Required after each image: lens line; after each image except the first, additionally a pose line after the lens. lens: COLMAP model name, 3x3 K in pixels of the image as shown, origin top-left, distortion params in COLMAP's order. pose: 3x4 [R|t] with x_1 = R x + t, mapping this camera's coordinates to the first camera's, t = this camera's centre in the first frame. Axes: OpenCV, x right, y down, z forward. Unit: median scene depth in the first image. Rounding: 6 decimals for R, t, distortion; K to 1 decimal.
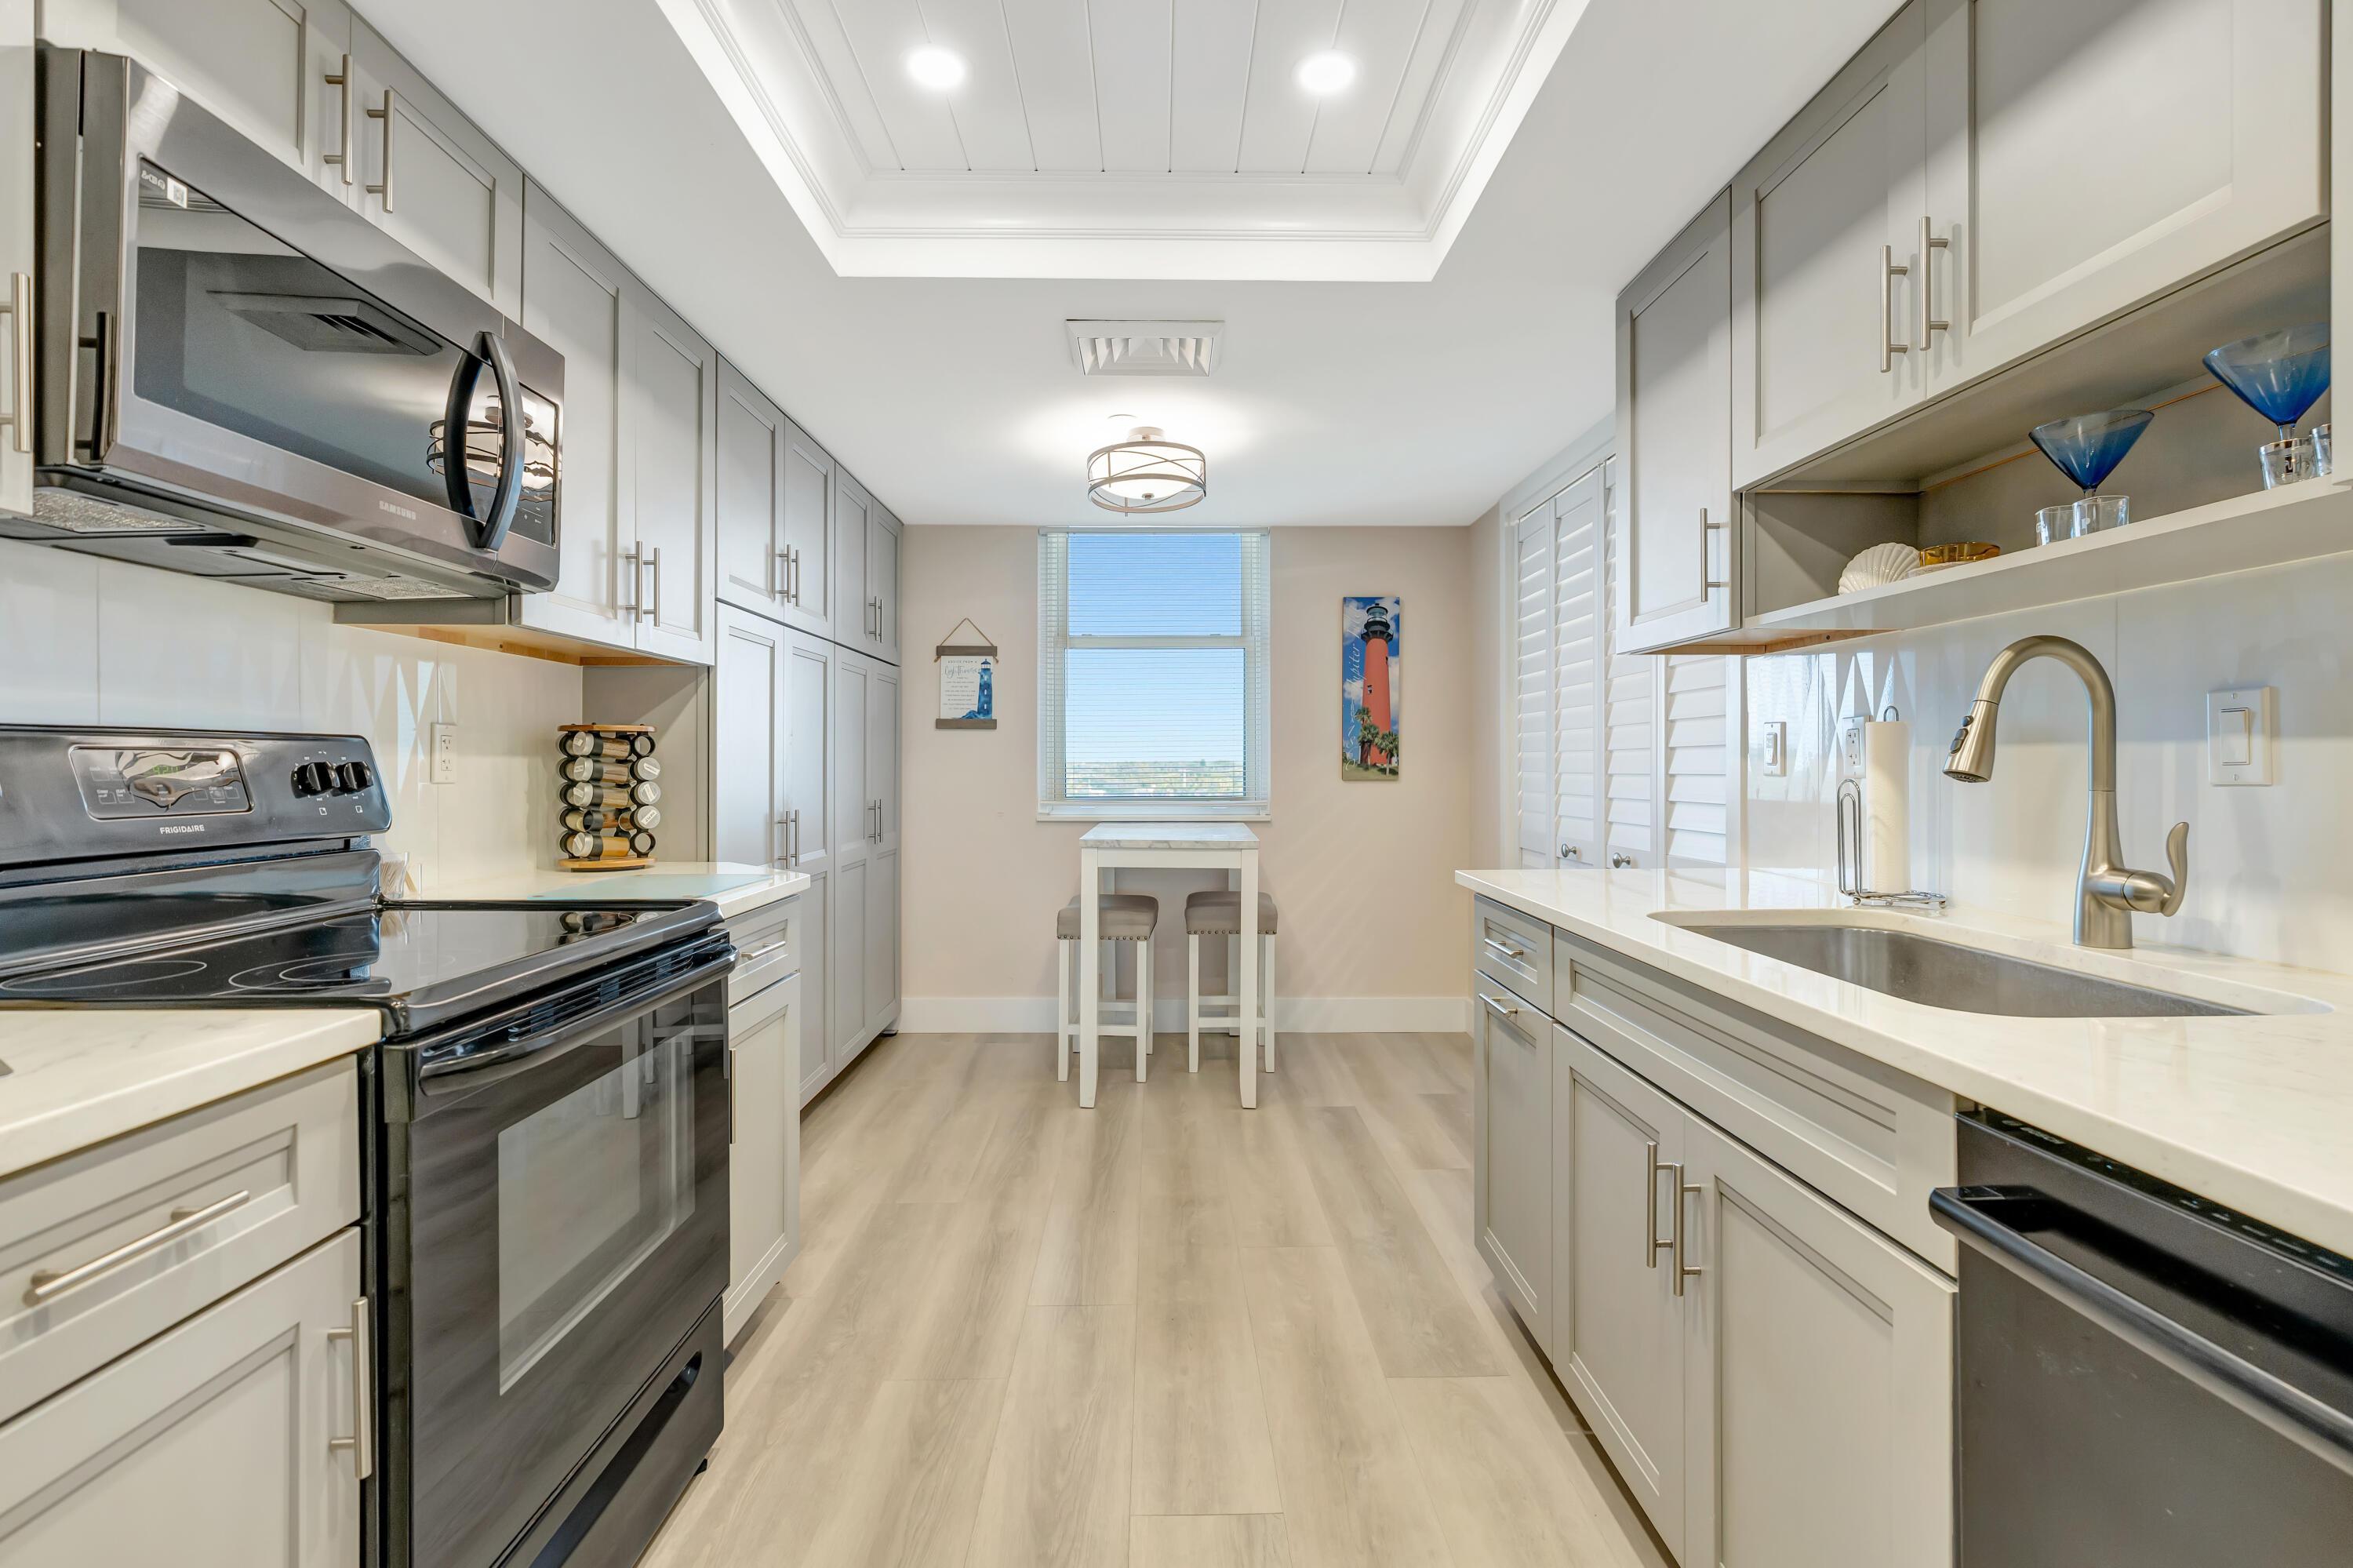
lens RADIAL K [[1051.9, 0, 1156.9], [0, 1051.9, 772.6], [0, 0, 1]] dist [-0.005066, -0.000004]
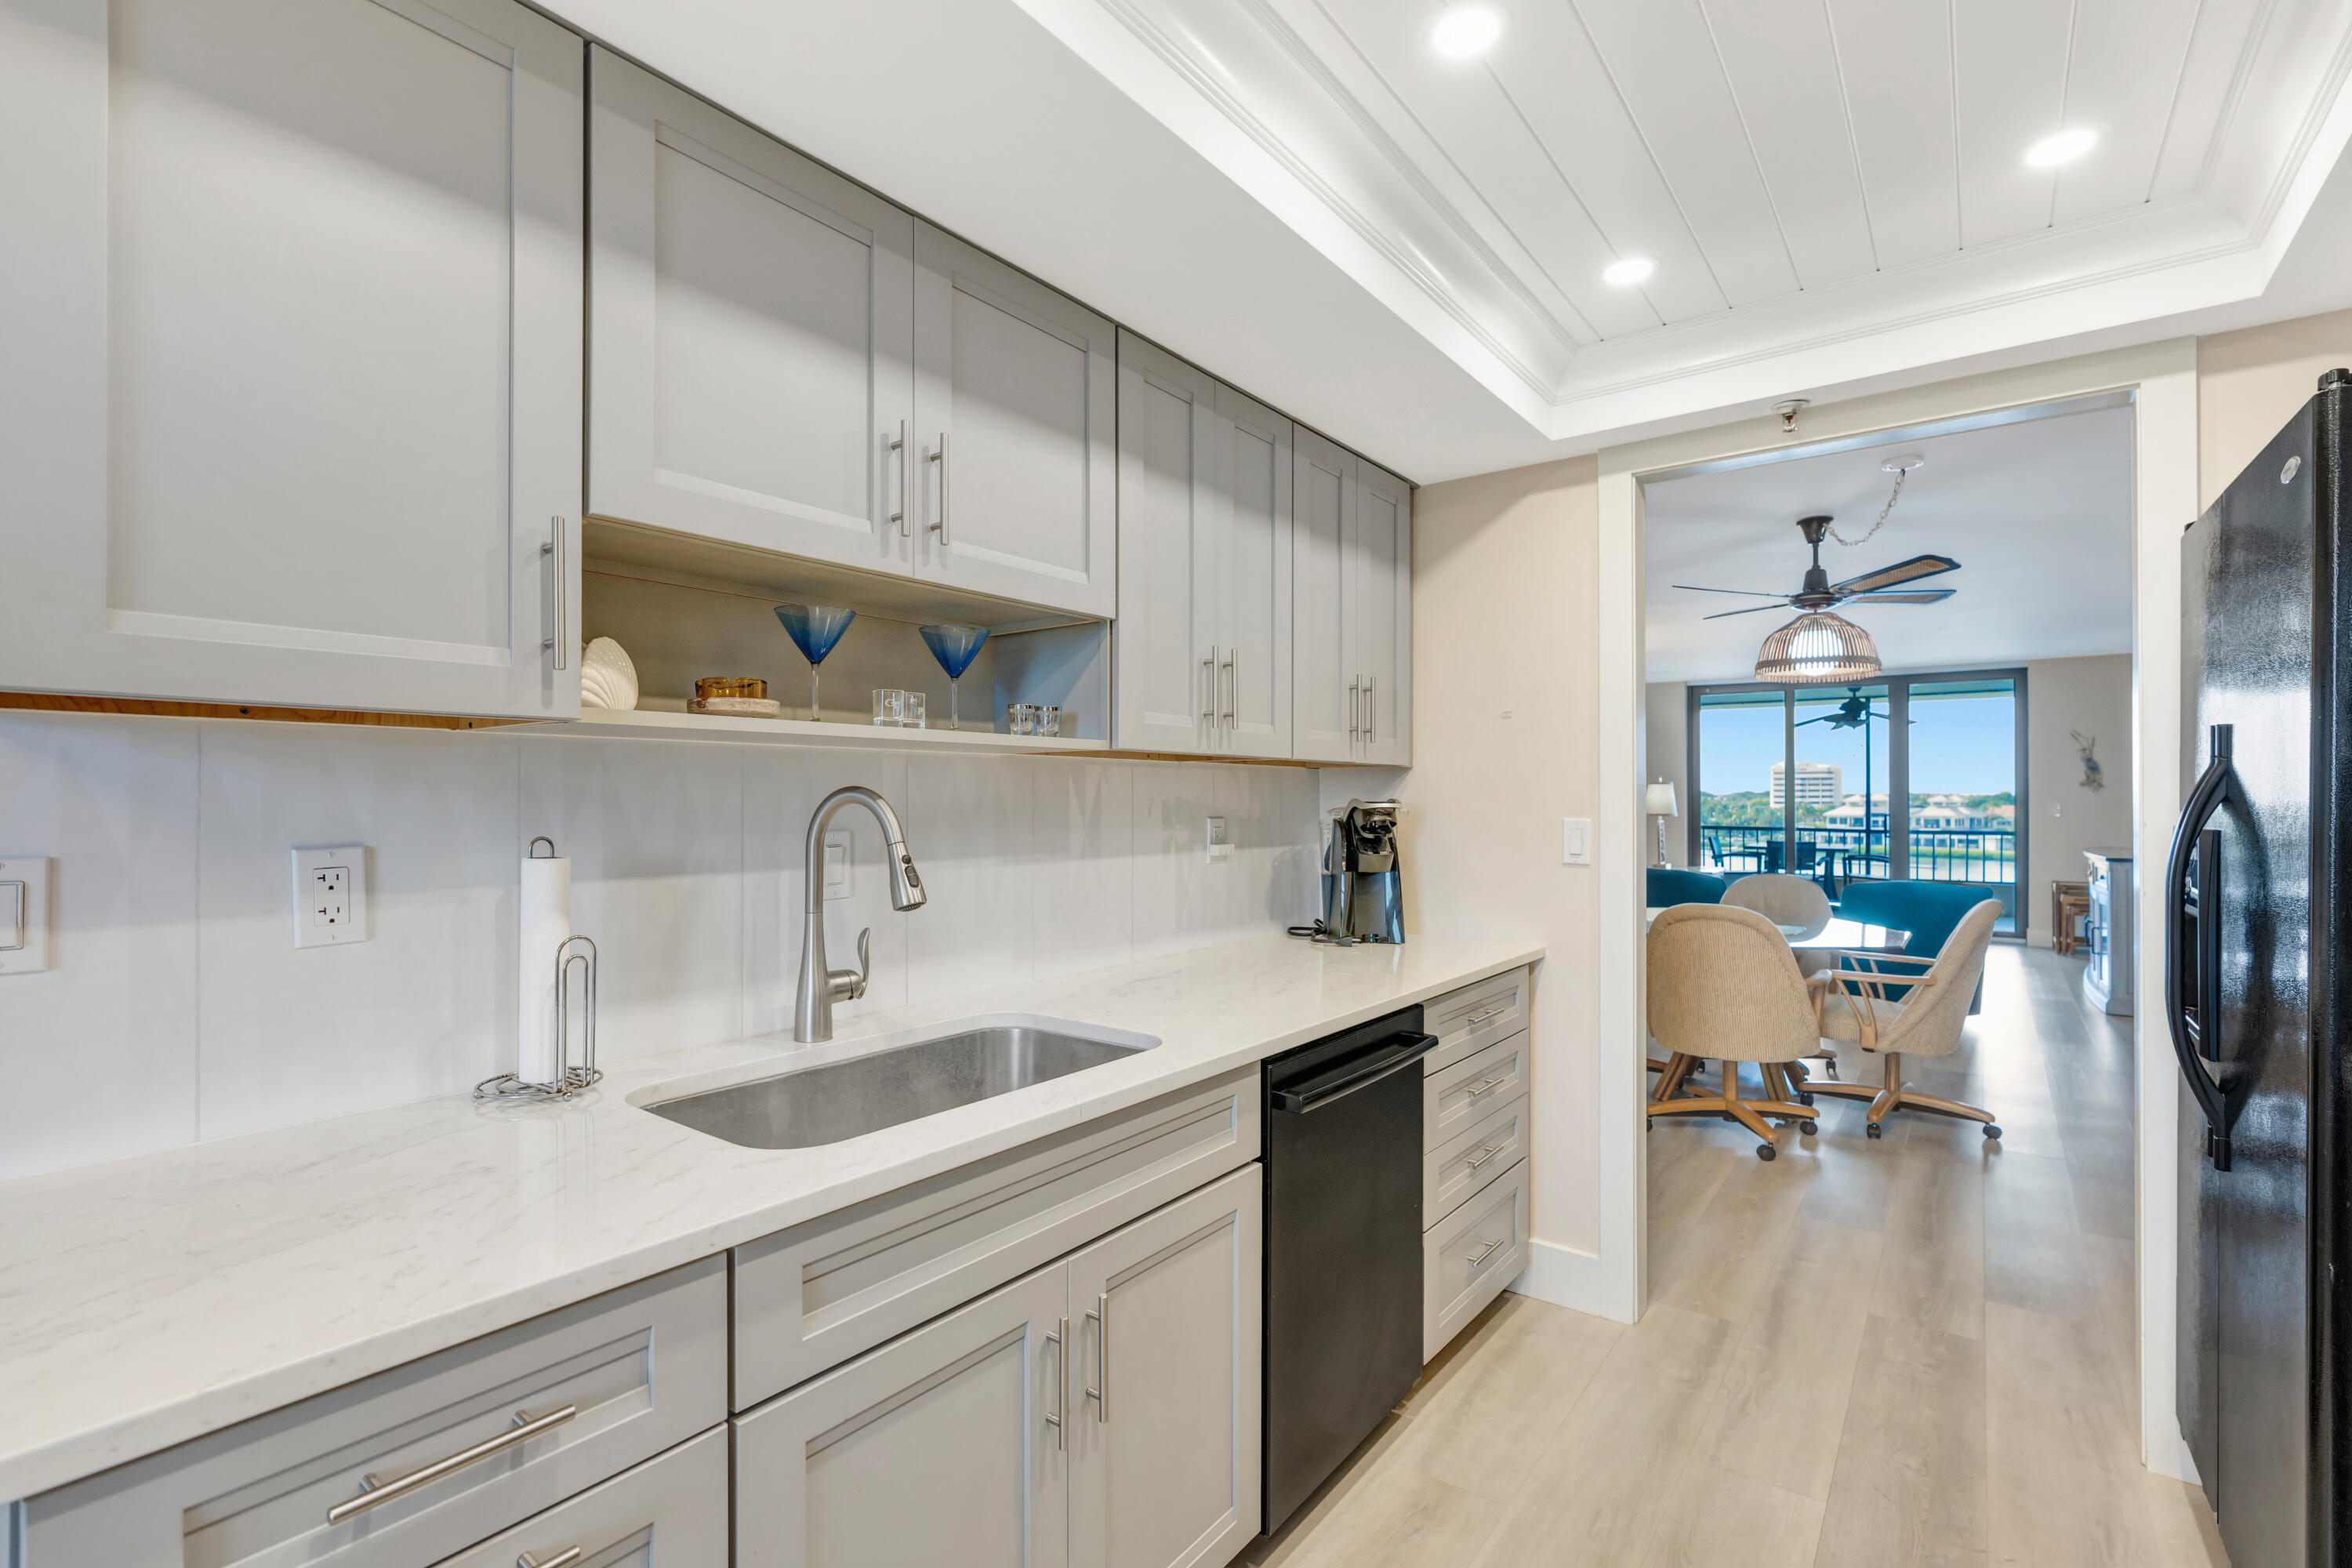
lens RADIAL K [[1051.4, 0, 1162.6], [0, 1051.4, 792.4], [0, 0, 1]] dist [-0.005066, -0.000004]
pose [[-0.790787, 0.005807, 0.612064, -0.065123], [0.009697, 0.999948, 0.003040, -0.045088], [-0.612014, 0.008339, -0.790803, 0.632420]]
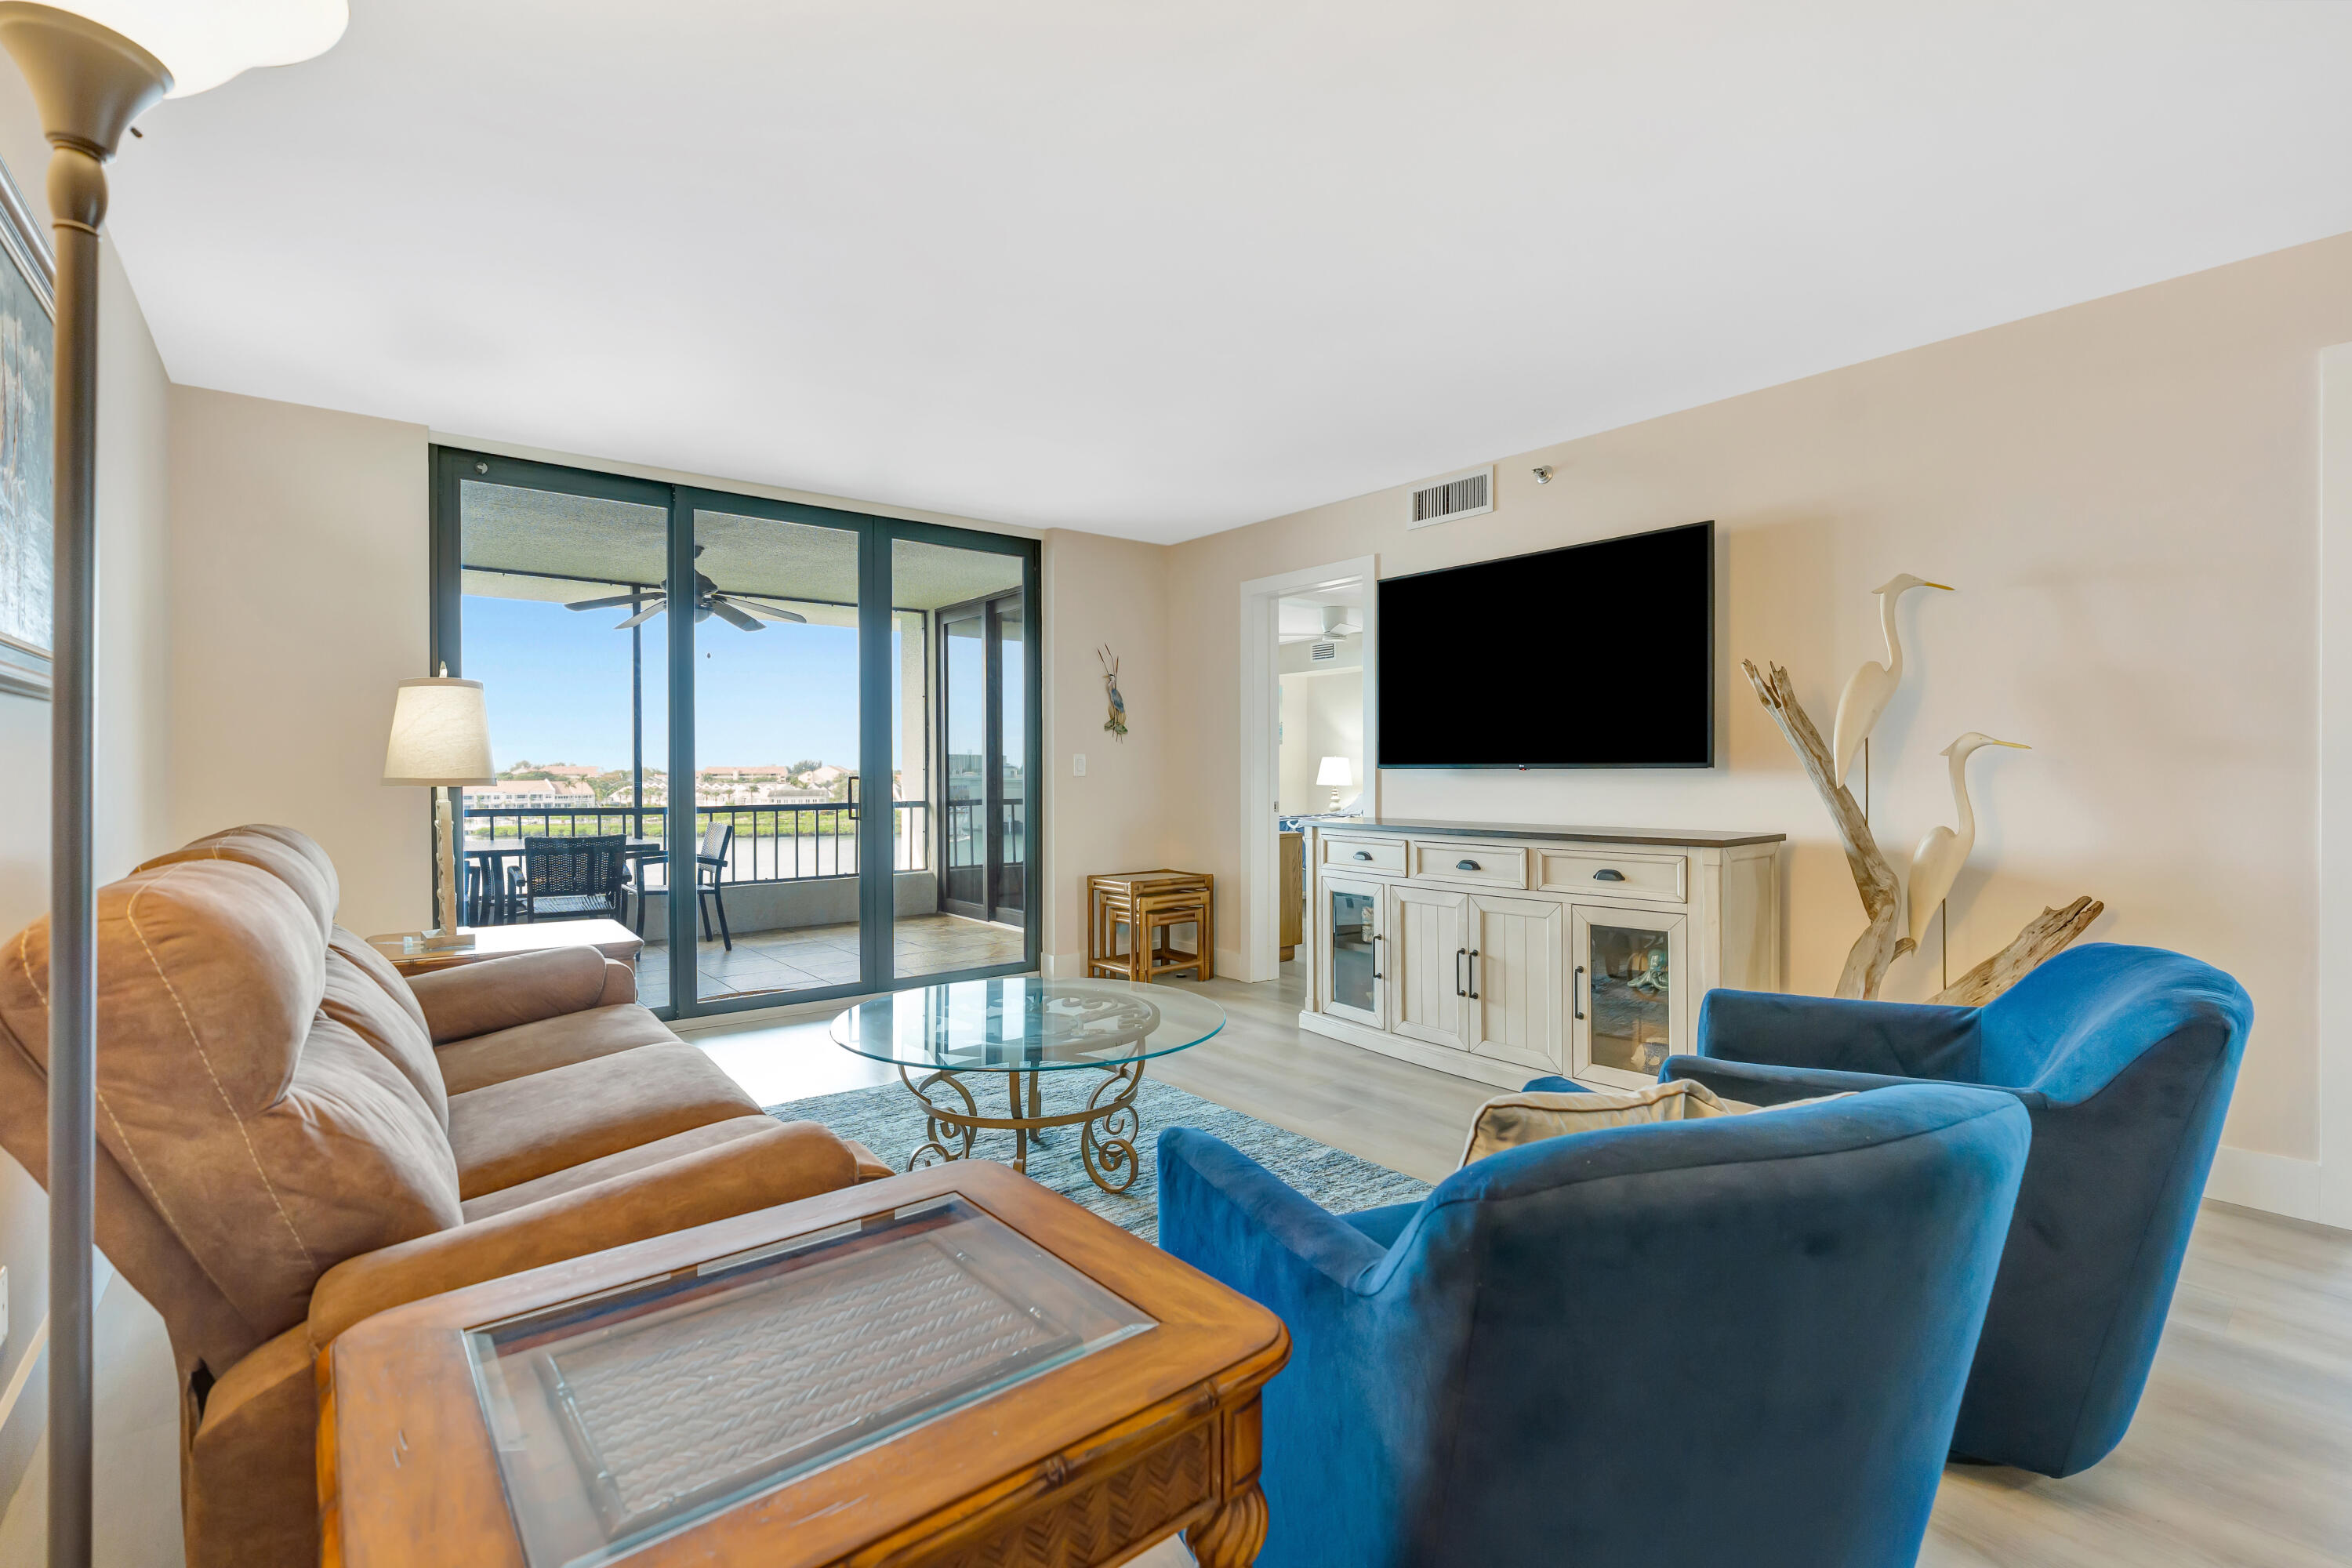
lens RADIAL K [[1051.4, 0, 1145.7], [0, 1051.4, 768.4], [0, 0, 1]] dist [-0.005066, -0.000004]
pose [[-0.785241, 0.002850, -0.619183, 0.598496], [-0.001830, 0.999974, 0.006923, 0.009303], [0.619187, 0.006570, -0.785216, -1.085344]]
